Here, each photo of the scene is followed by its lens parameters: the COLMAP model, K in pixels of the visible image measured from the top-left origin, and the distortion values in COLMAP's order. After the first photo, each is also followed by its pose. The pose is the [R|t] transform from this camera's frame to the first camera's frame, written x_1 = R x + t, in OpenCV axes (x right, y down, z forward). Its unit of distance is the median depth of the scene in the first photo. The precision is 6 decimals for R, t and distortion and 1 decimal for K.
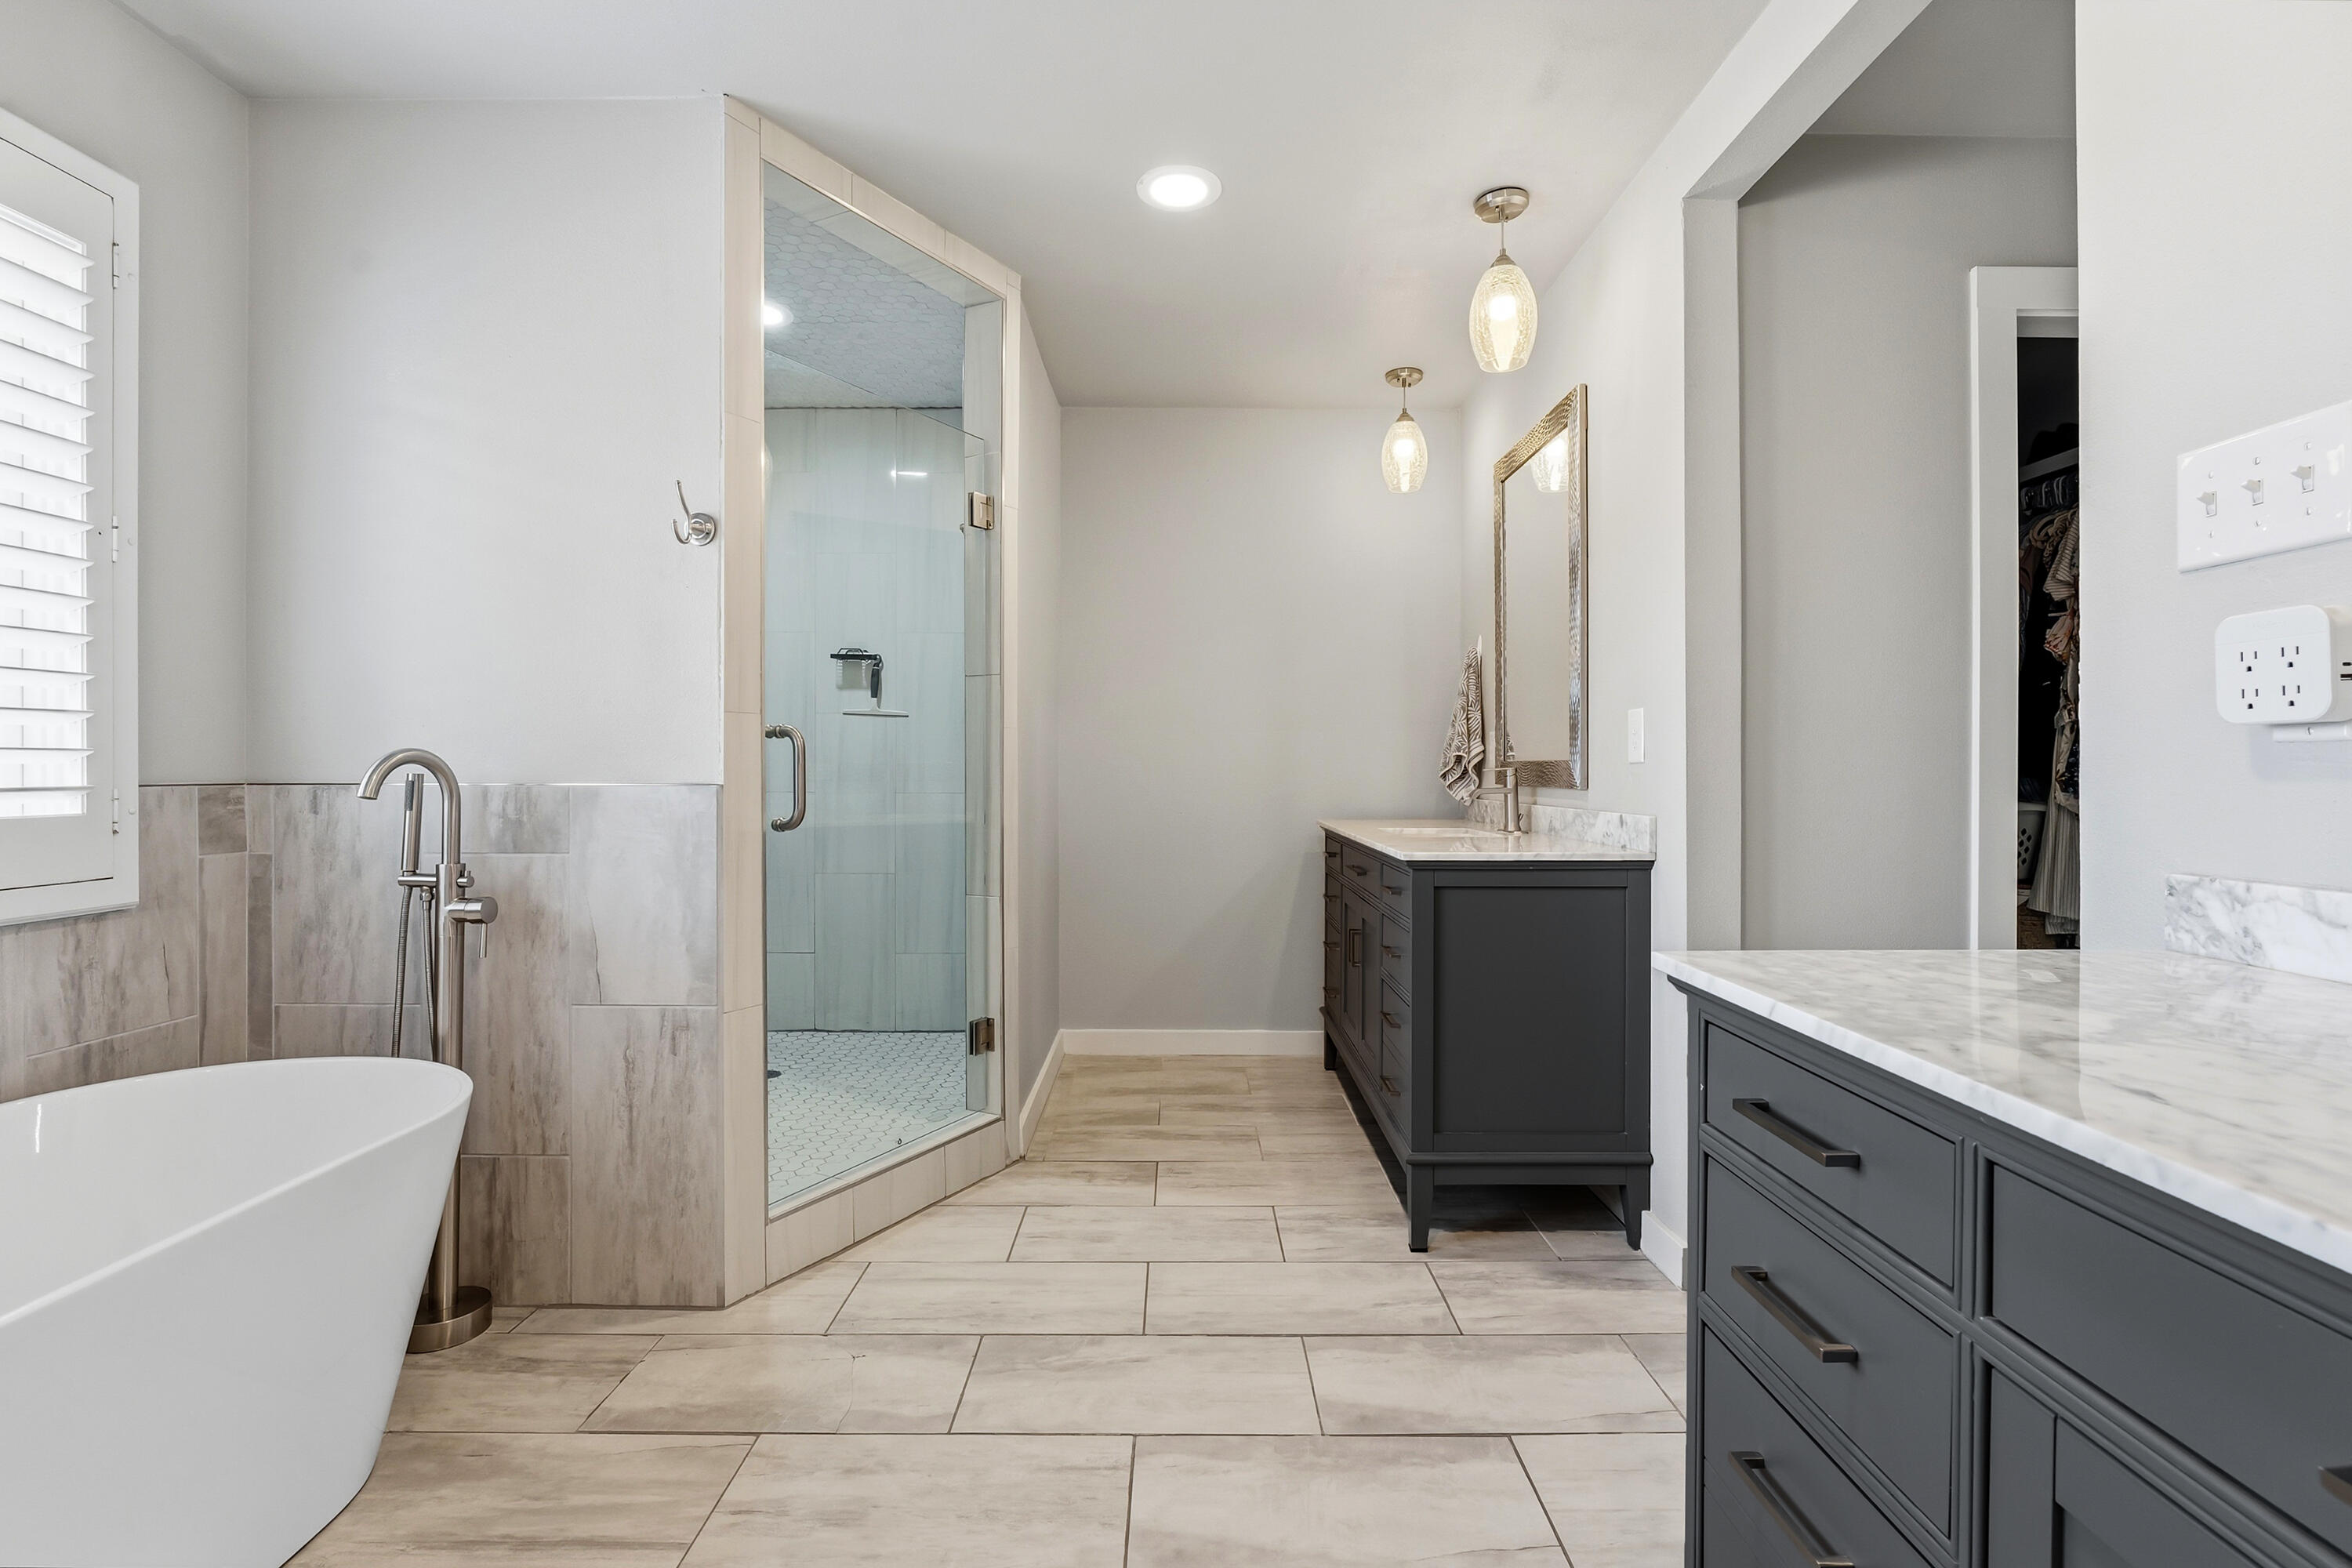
lens RADIAL K [[1083.6, 0, 1178.7], [0, 1083.6, 770.2], [0, 0, 1]] dist [0.001835, -0.000160]
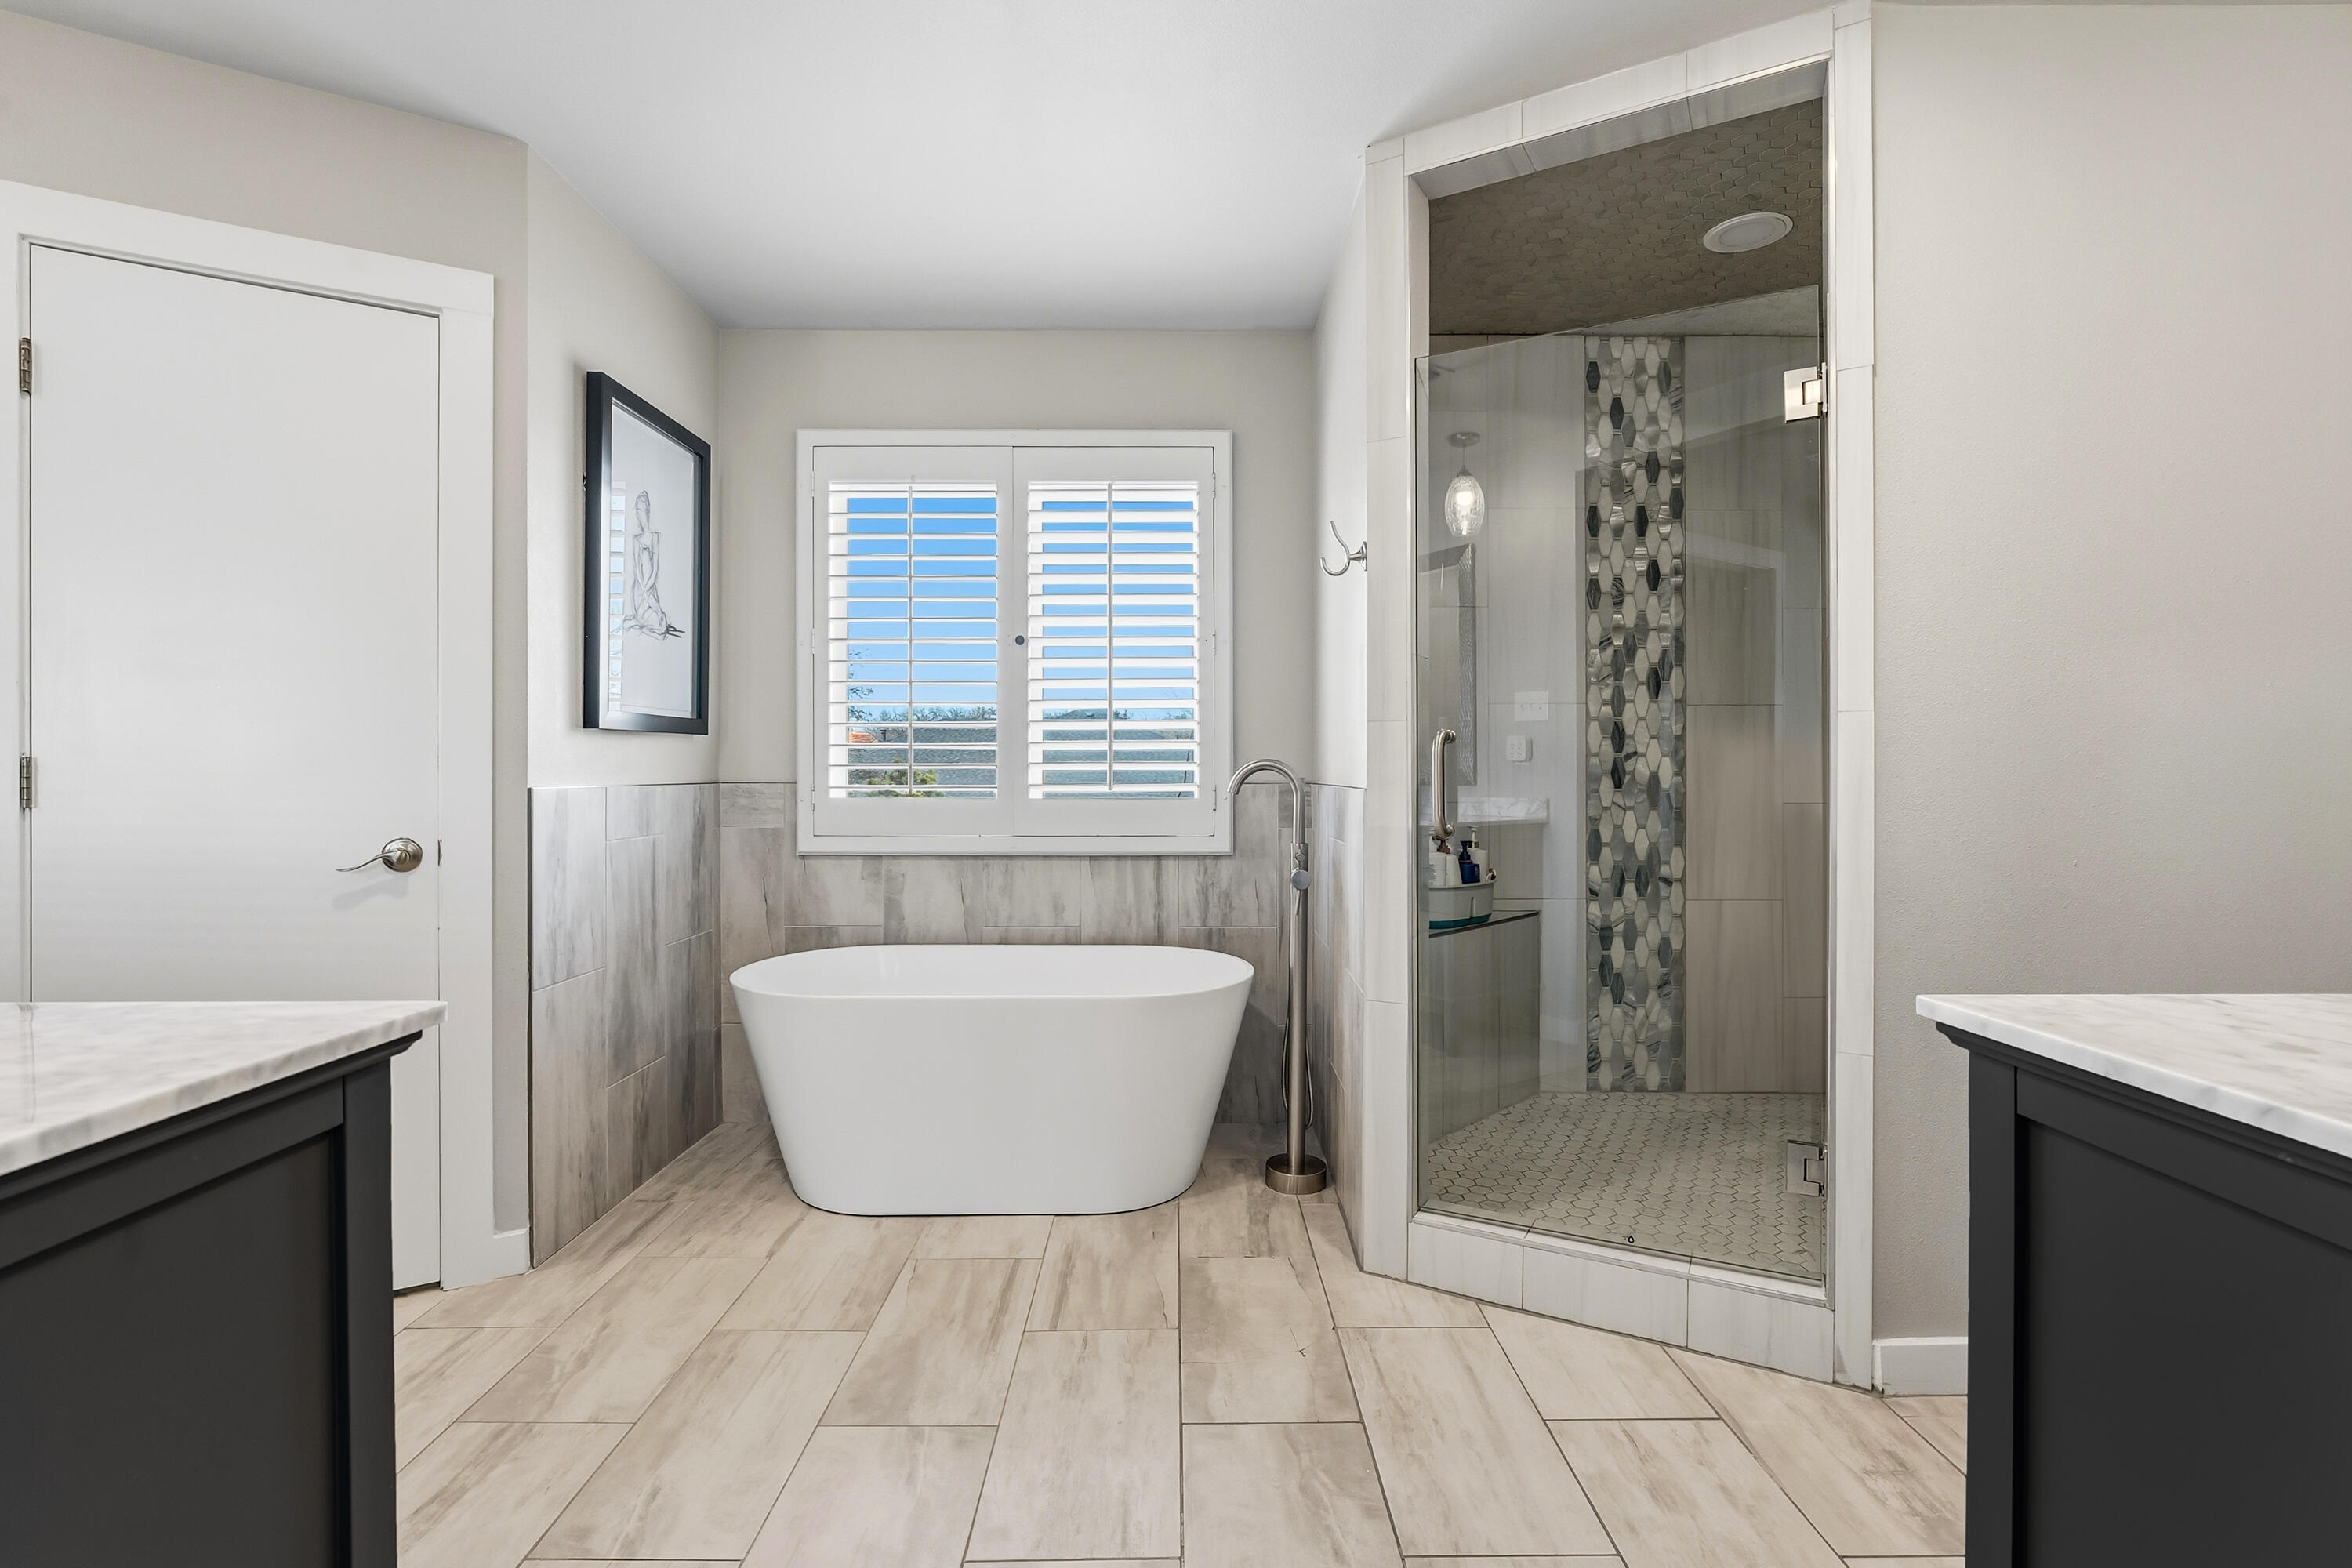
lens RADIAL K [[1083.6, 0, 1190.8], [0, 1083.6, 781.1], [0, 0, 1]] dist [0.001835, -0.000160]
pose [[0.000619, 0.001103, -0.999999, 0.735960], [-0.002478, 0.999996, 0.001102, 0.009900], [0.999997, 0.002477, 0.000622, 0.927710]]
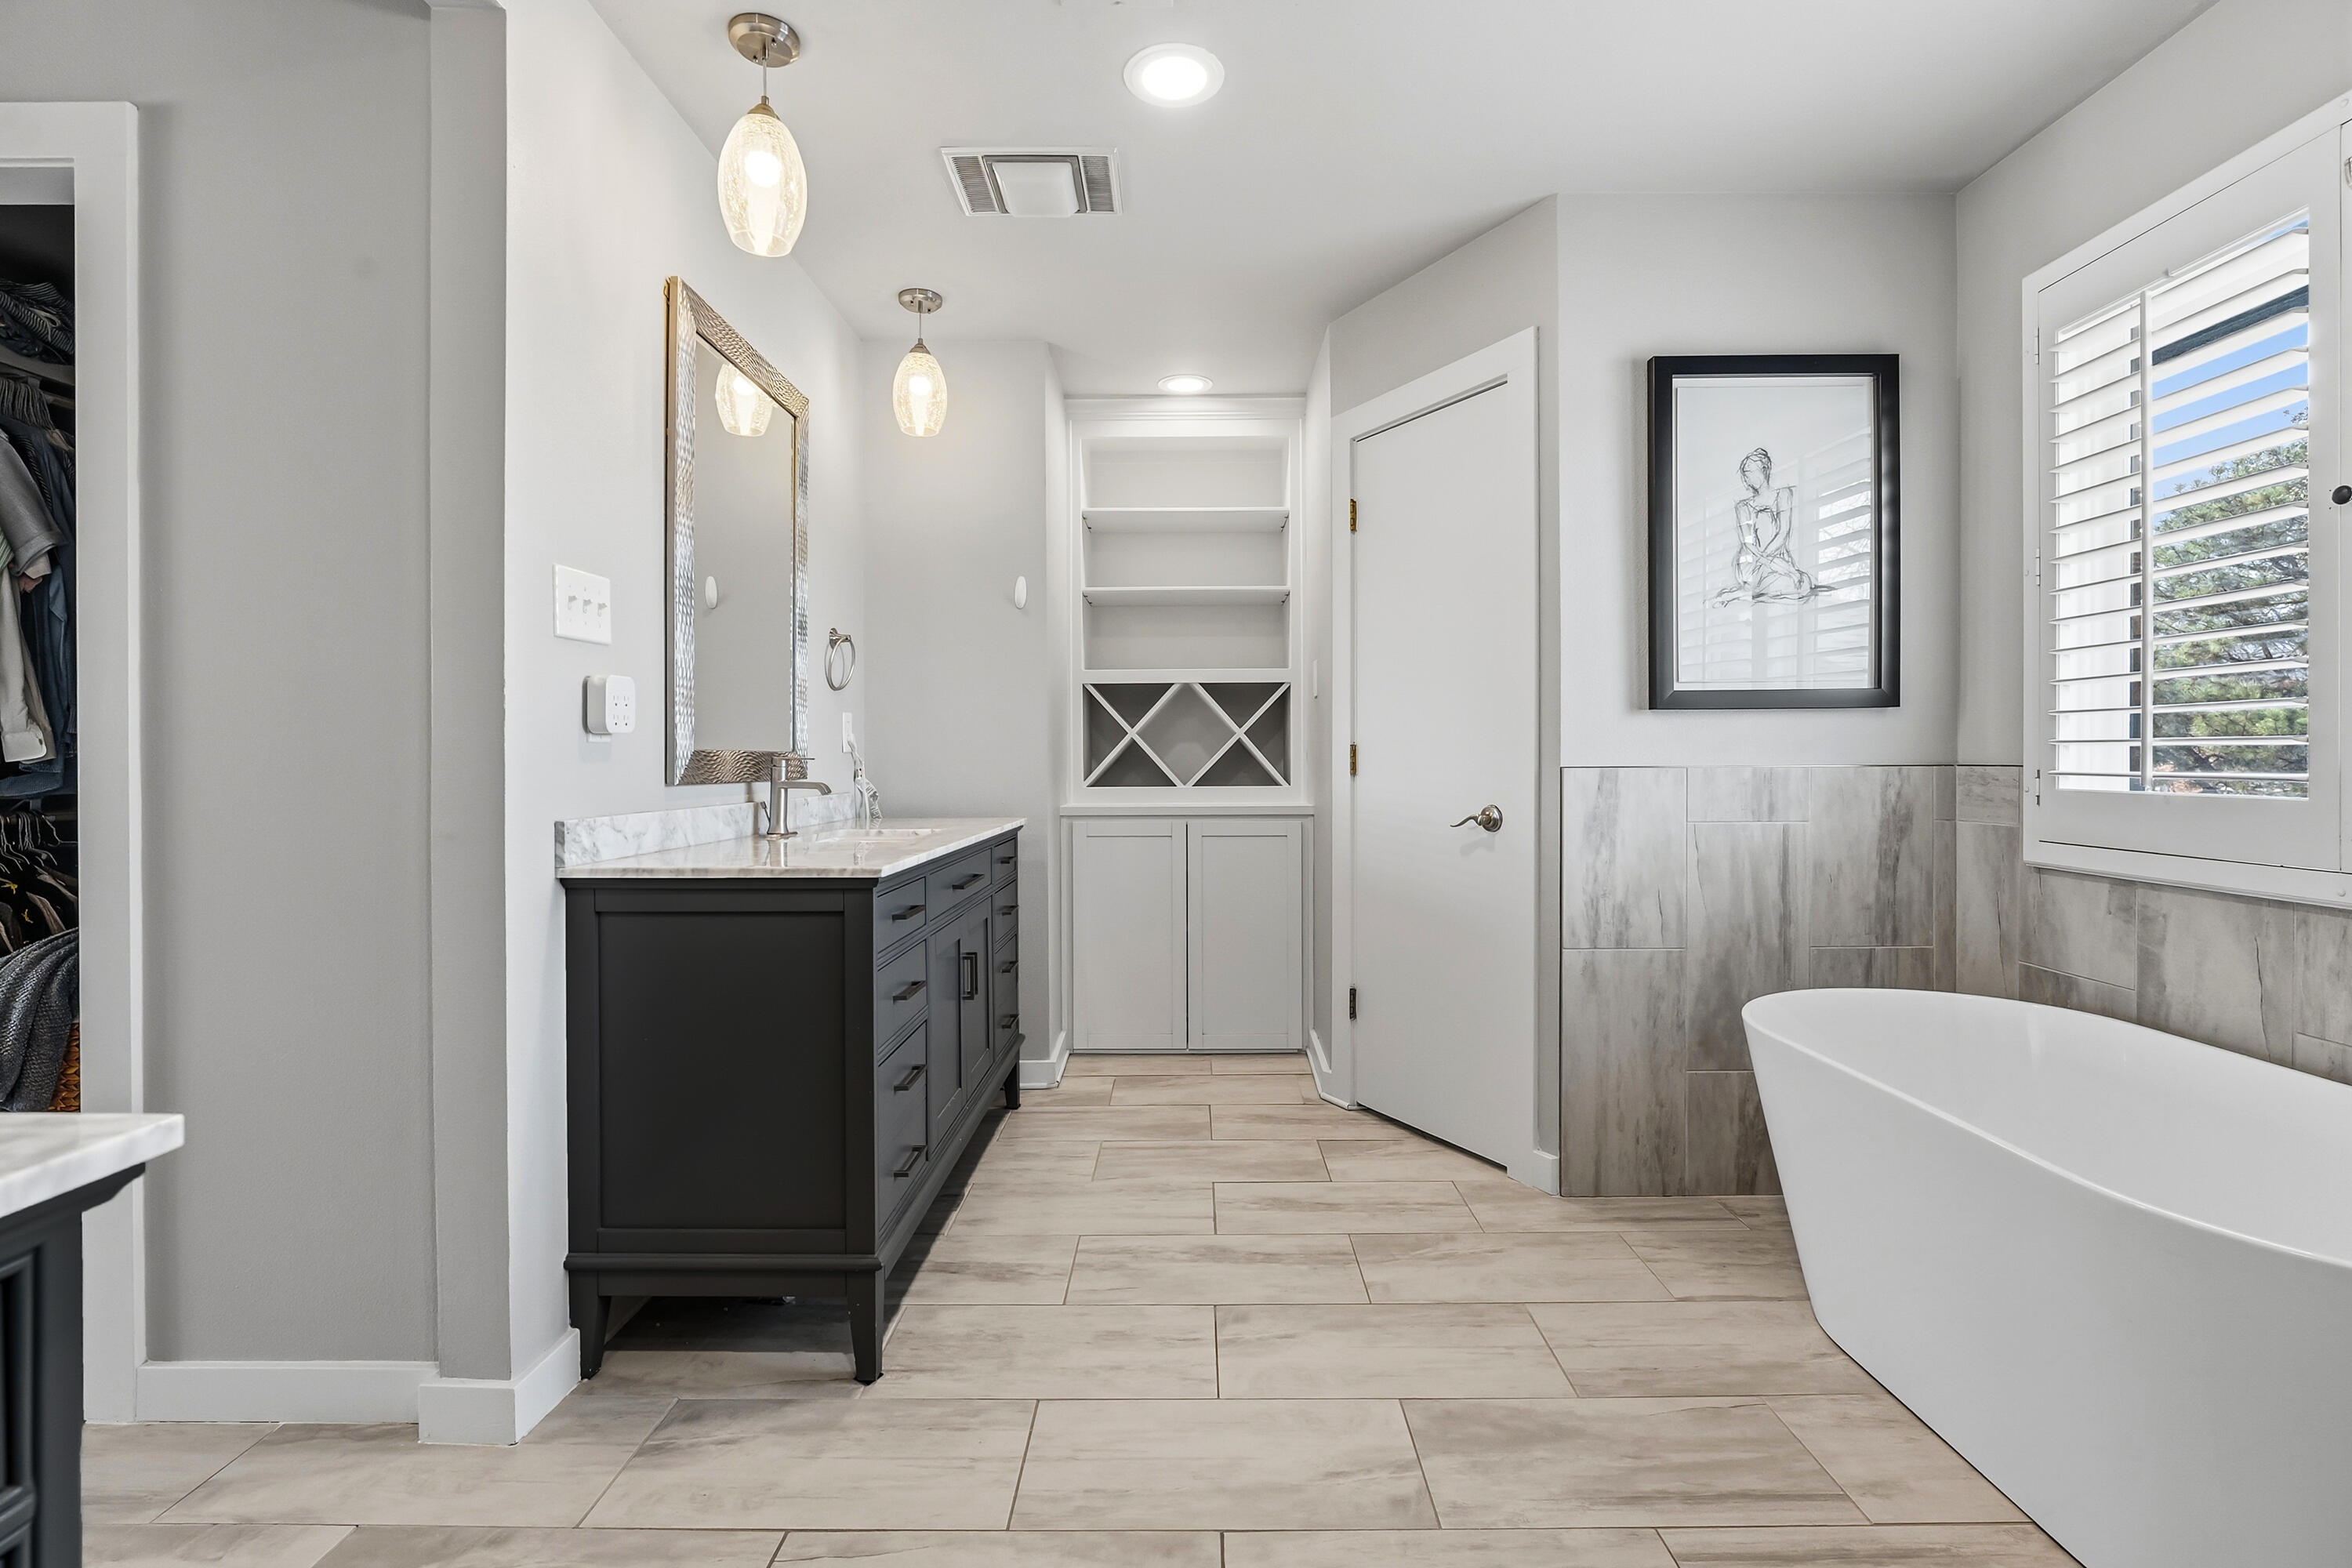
lens RADIAL K [[1083.6, 0, 1194.2], [0, 1083.6, 766.0], [0, 0, 1]] dist [0.001835, -0.000160]
pose [[-0.999787, -0.006402, 0.019604, -0.038365], [-0.006156, 0.999902, 0.012600, 0.005626], [-0.019683, 0.012477, -0.999728, 1.551505]]
